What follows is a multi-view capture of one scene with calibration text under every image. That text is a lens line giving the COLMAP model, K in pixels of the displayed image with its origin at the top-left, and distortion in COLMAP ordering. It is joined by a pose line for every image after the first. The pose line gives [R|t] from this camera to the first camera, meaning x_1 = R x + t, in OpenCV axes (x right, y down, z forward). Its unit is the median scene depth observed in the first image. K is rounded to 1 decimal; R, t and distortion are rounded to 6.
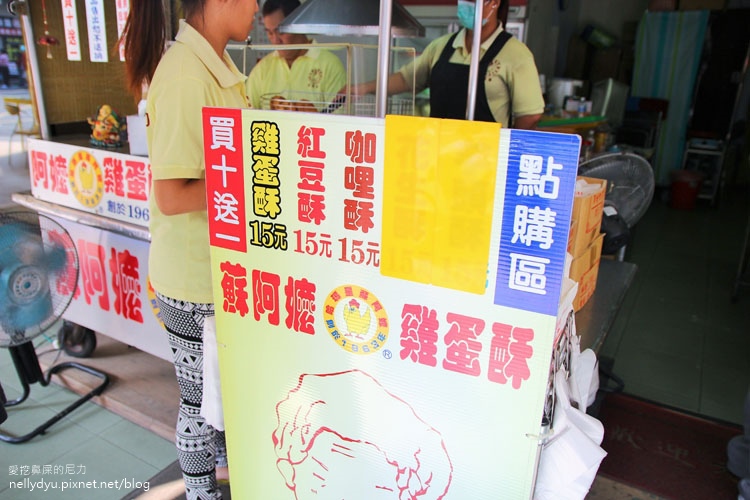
lens RADIAL K [[584.5, 0, 375.0], [0, 584.5, 250.0], [0, 0, 1]] dist [-0.131947, 0.104656]
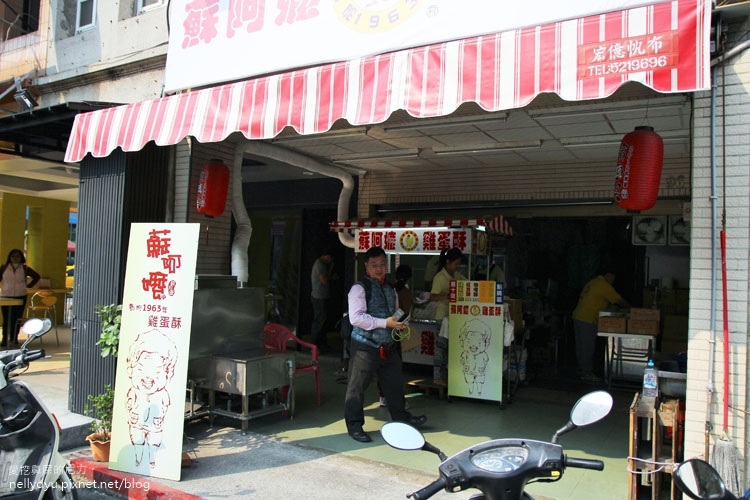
lens RADIAL K [[584.5, 0, 375.0], [0, 584.5, 250.0], [0, 0, 1]] dist [-0.131947, 0.104656]
pose [[0.999938, -0.009246, -0.006261, -1.088713], [0.006514, 0.938383, -0.345535, 1.693312], [0.009070, 0.345473, 0.938385, -5.295641]]
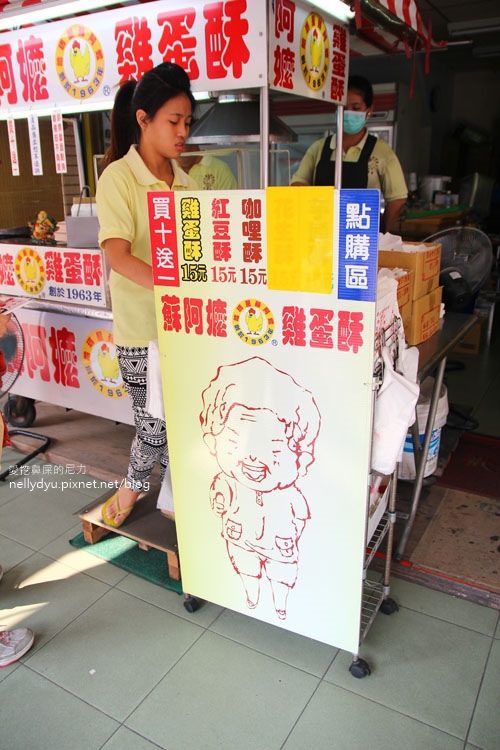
lens RADIAL K [[584.5, 0, 252.3], [0, 584.5, 378.4], [0, 0, 1]] dist [-0.131947, 0.104656]
pose [[0.998574, -0.045662, -0.027649, 0.000158], [0.046381, 0.998587, 0.025948, 0.216516], [0.026425, -0.027193, 0.999281, -0.529645]]
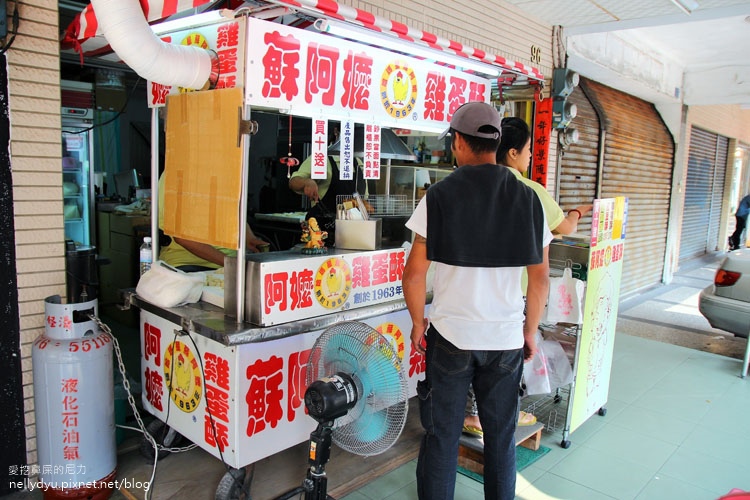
lens RADIAL K [[584.5, 0, 375.0], [0, 584.5, 250.0], [0, 0, 1]] dist [-0.131947, 0.104656]
pose [[0.220810, -0.165018, 0.961255, -3.427815], [0.279314, 0.955001, 0.099783, -0.605004], [-0.934466, 0.246459, 0.256965, 1.339623]]
